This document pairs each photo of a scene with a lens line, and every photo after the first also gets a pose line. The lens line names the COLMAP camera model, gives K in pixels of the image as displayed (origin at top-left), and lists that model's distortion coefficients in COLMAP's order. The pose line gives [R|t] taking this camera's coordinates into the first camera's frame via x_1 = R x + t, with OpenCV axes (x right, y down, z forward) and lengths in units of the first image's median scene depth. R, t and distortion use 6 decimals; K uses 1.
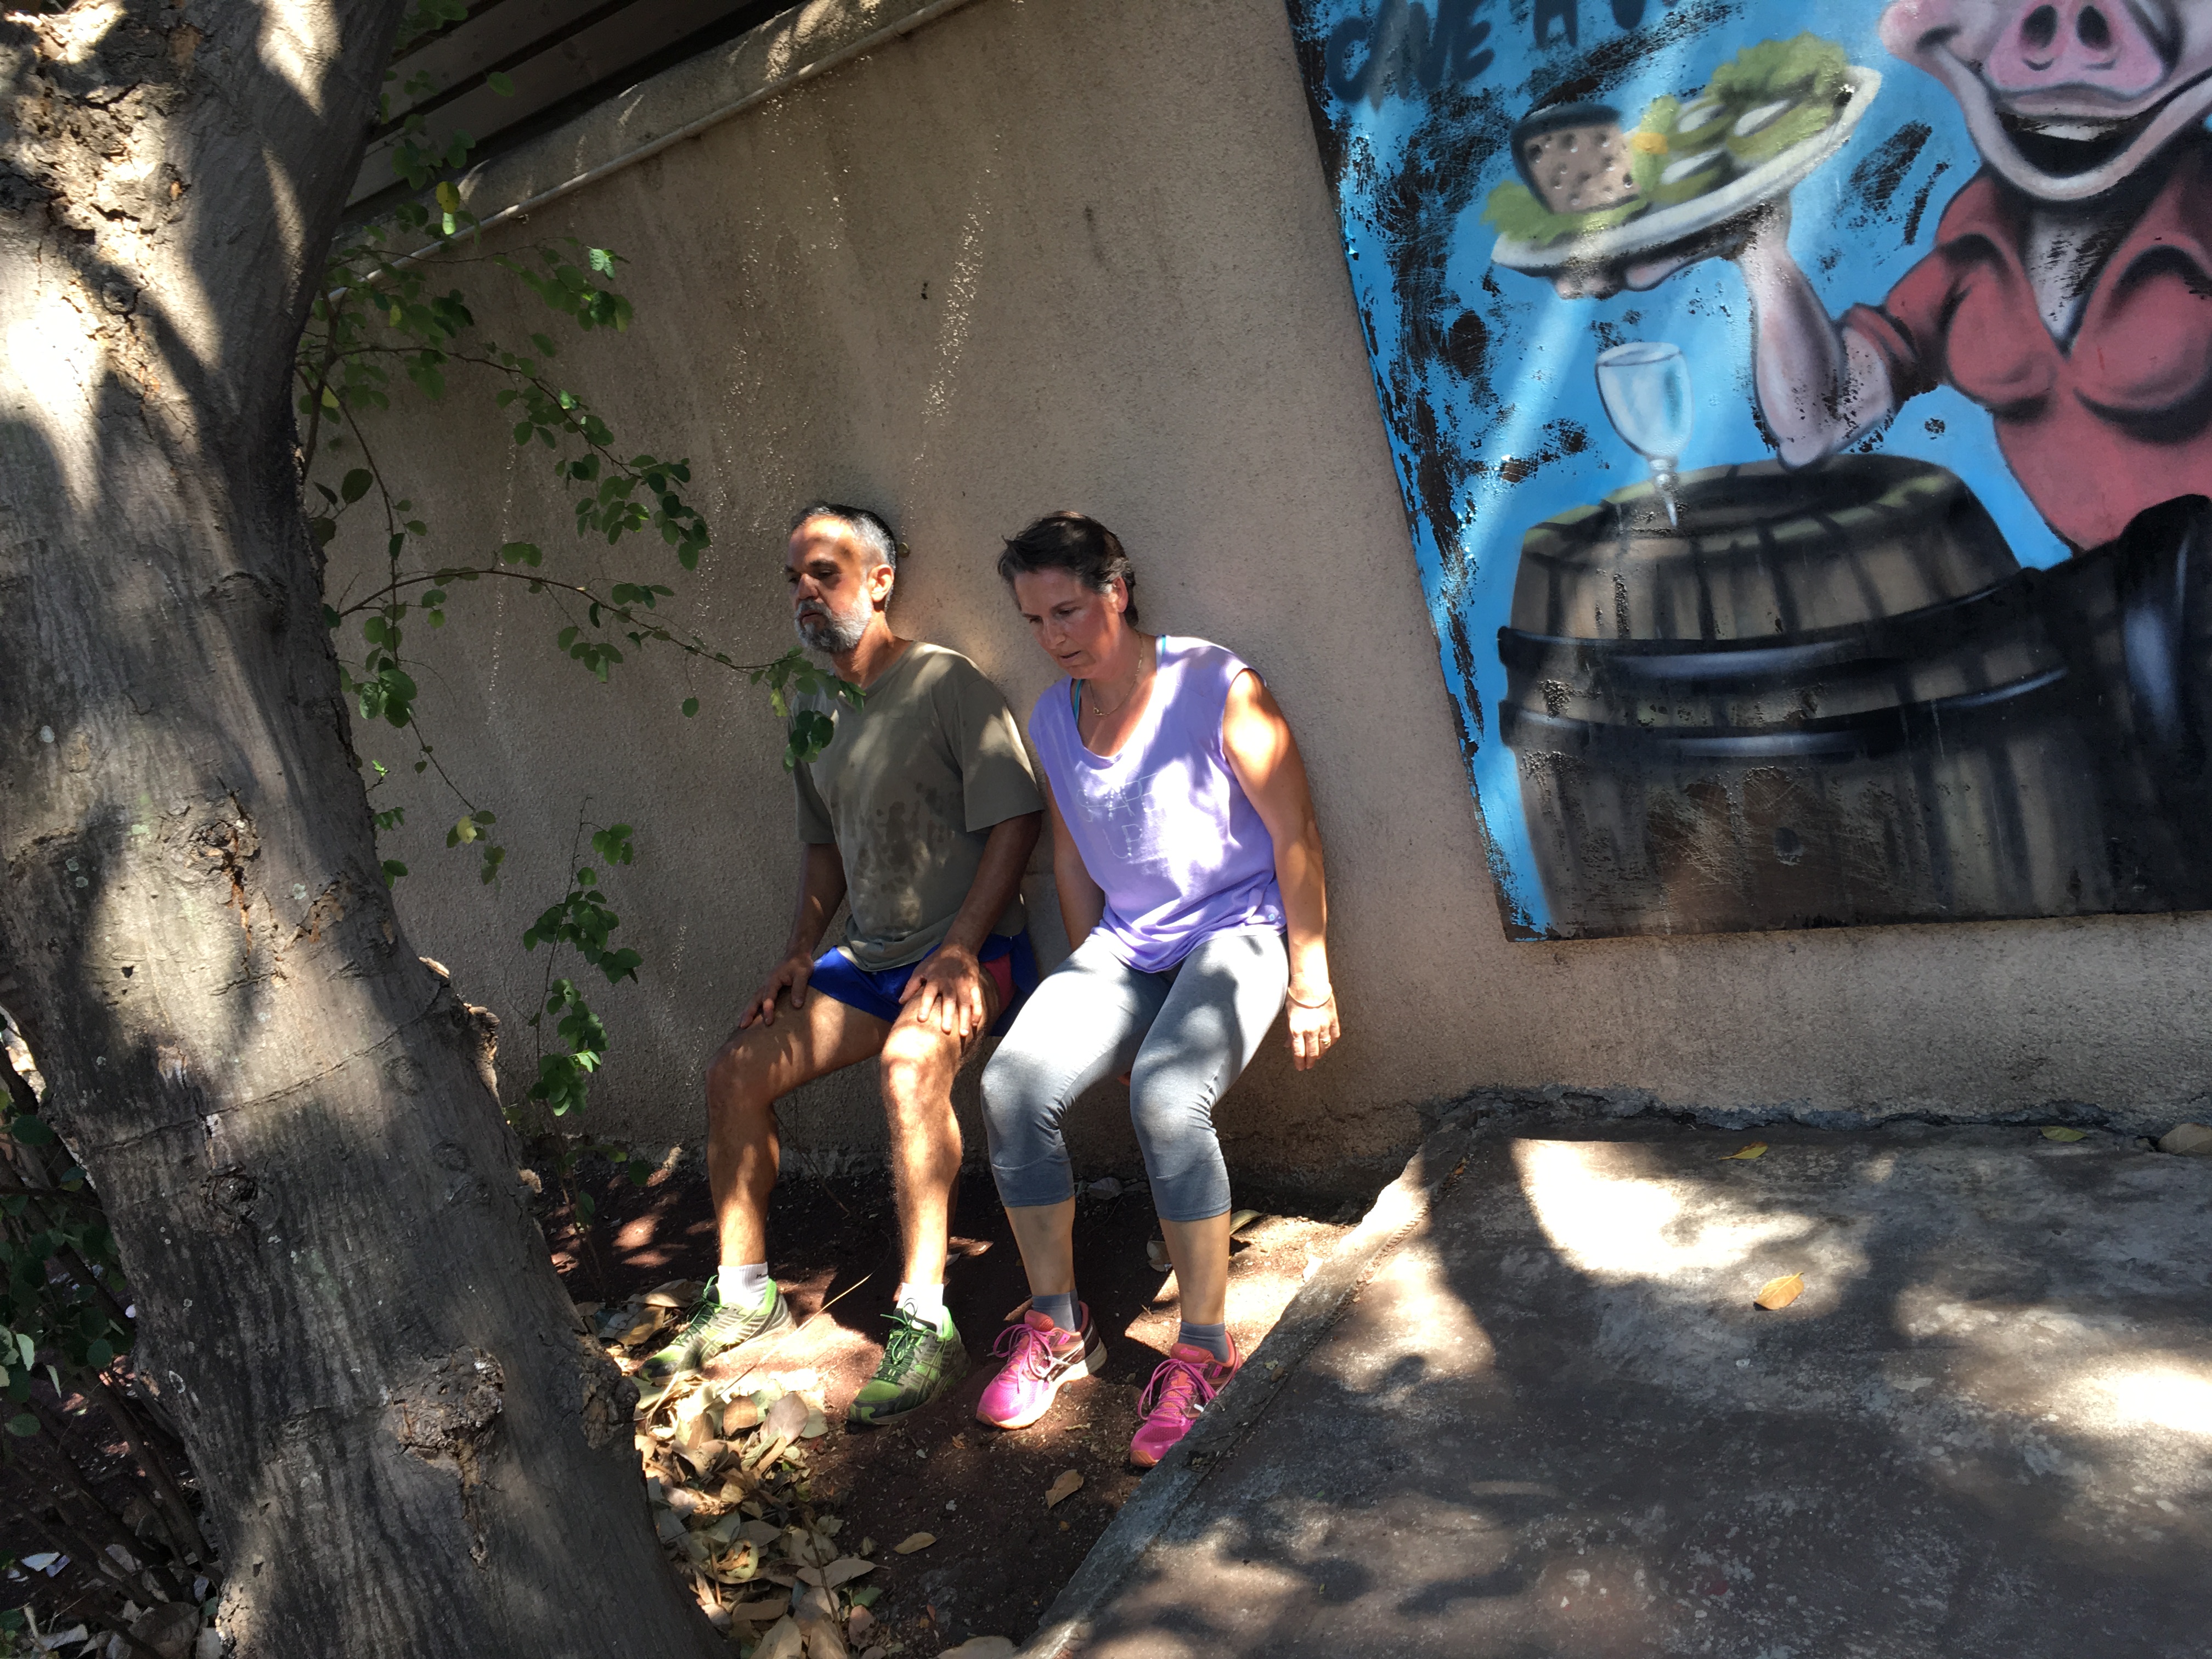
lens RADIAL K [[2000.3, 0, 1106.0], [0, 2000.3, 829.5], [0, 0, 1]] dist [0.088218, 0.002893]
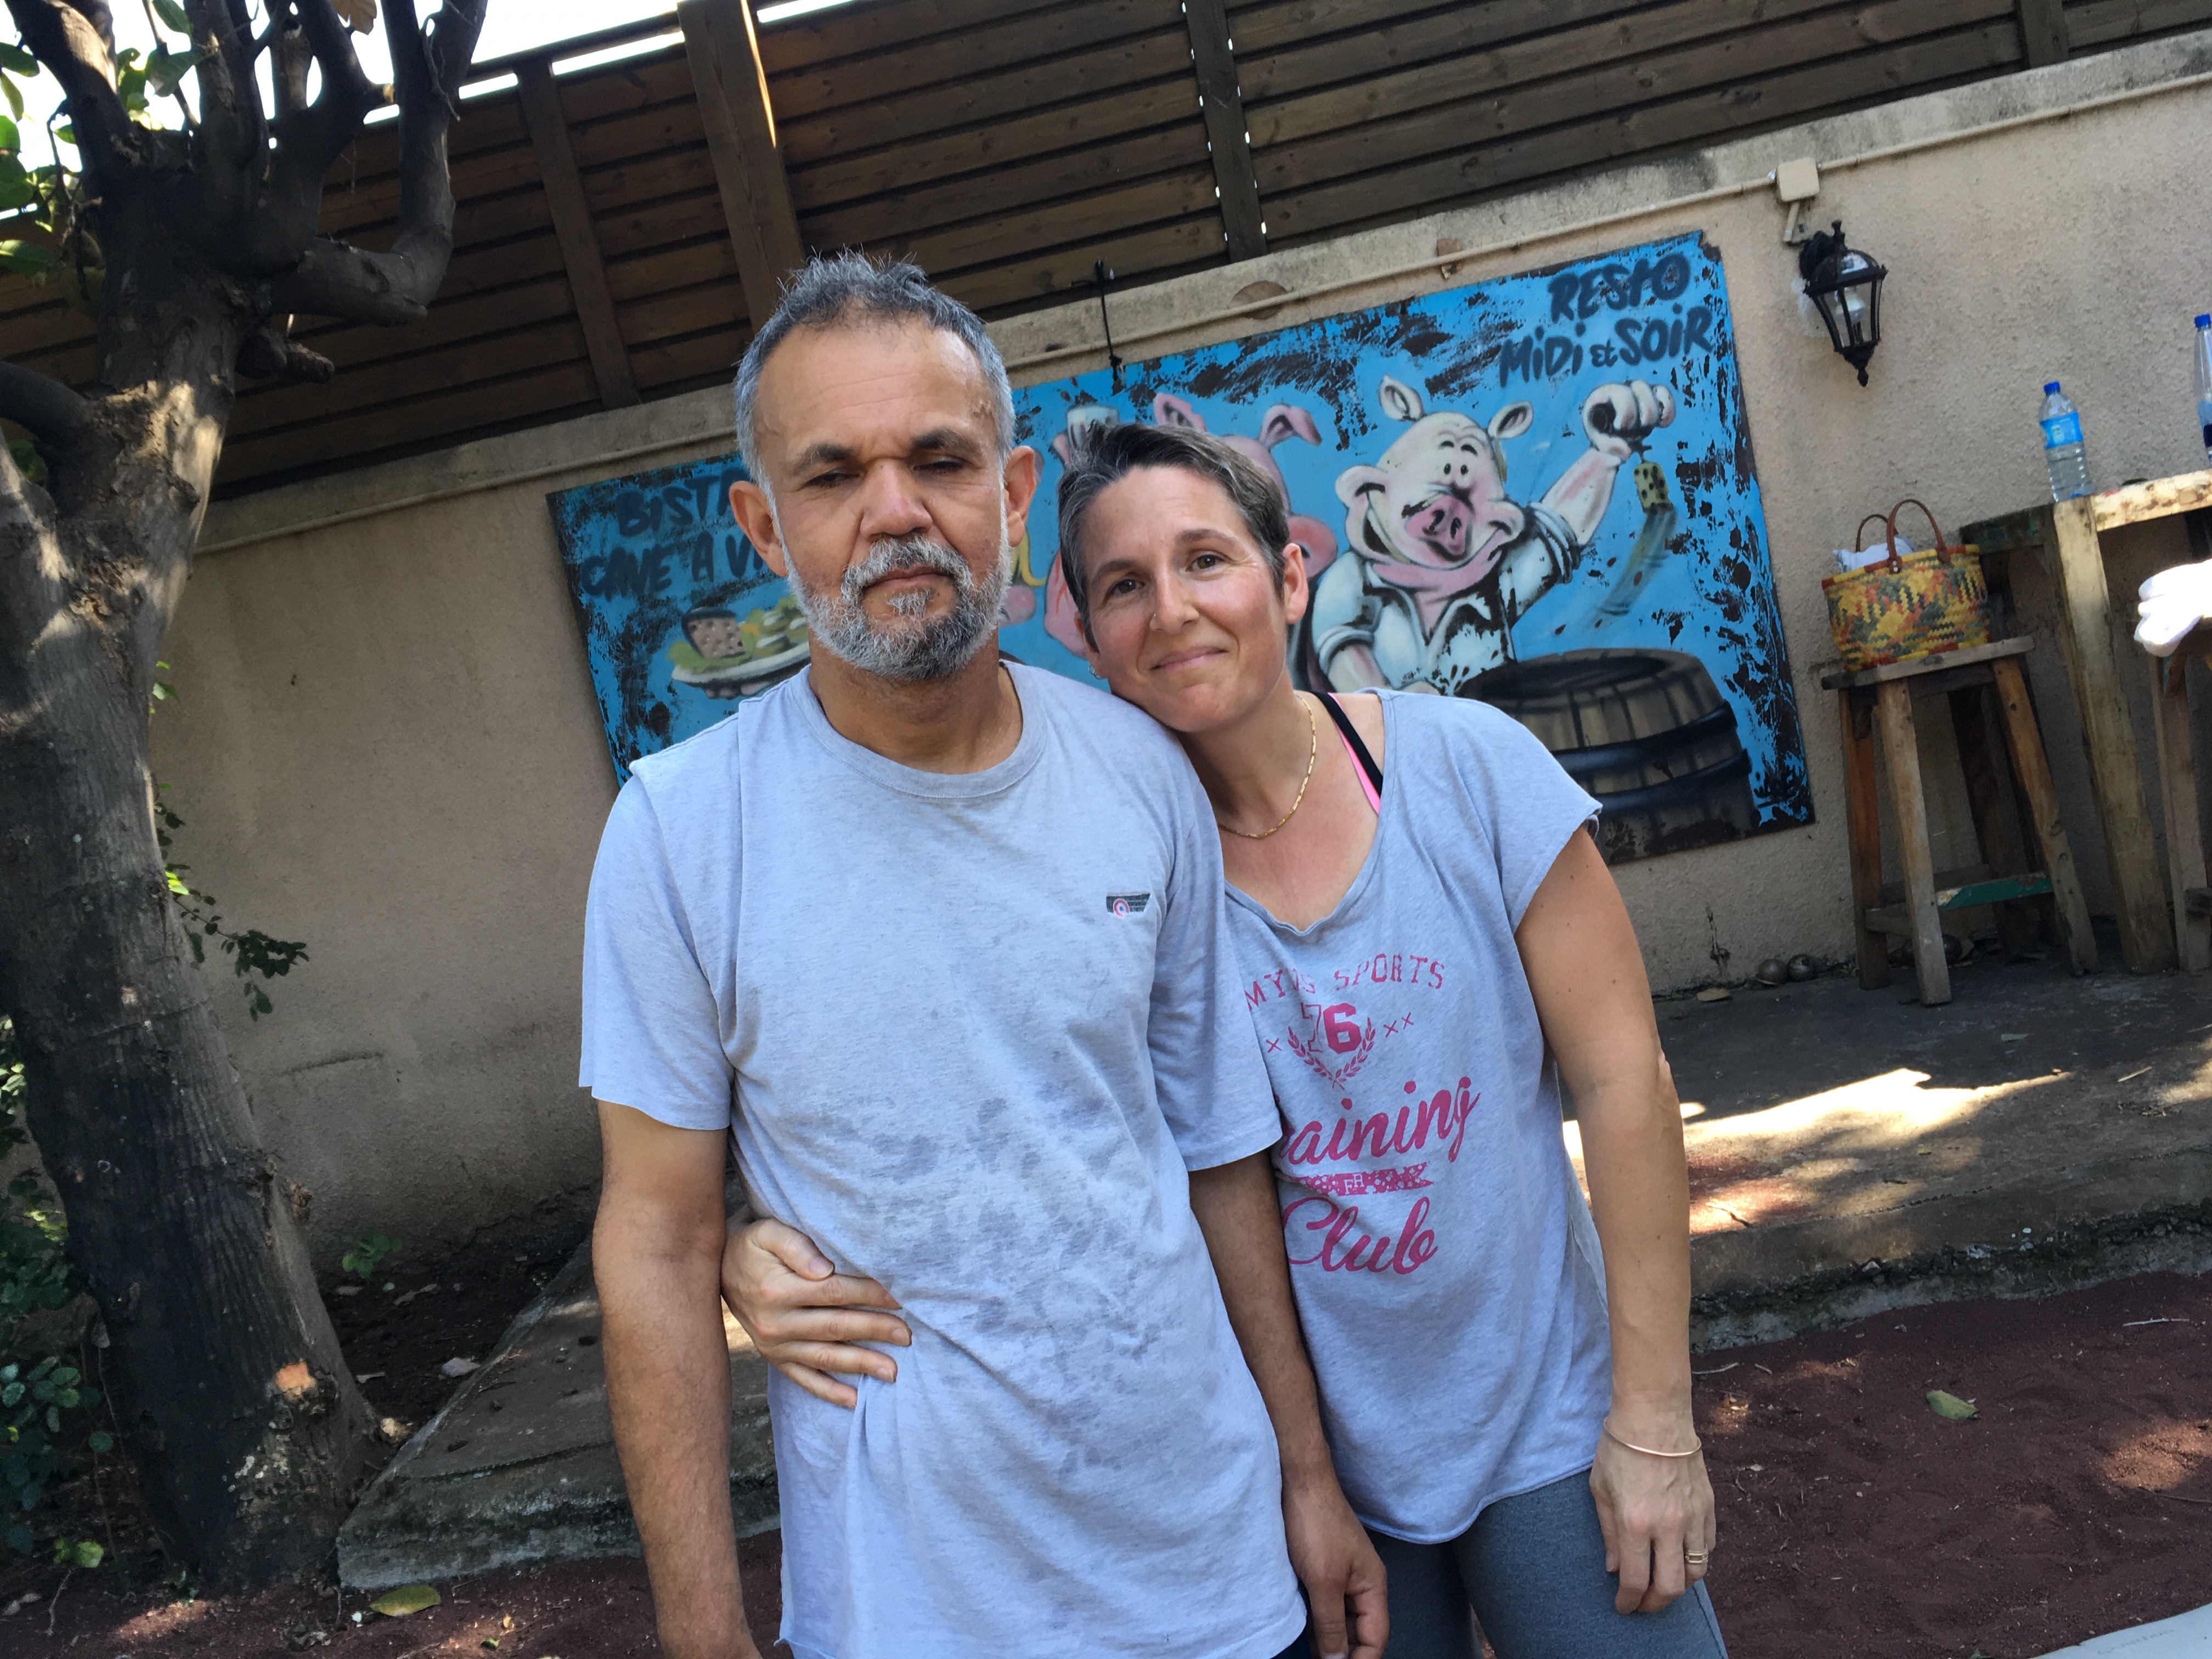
lens RADIAL K [[2031.6, 0, 1106.0], [0, 2031.6, 829.5], [0, 0, 1]] dist [0.086025, -0.172778]
pose [[0.874693, 0.025169, 0.484024, -0.403337], [0.085811, 0.974832, -0.205763, 0.311857], [-0.477021, 0.221514, 0.850519, -0.871023]]
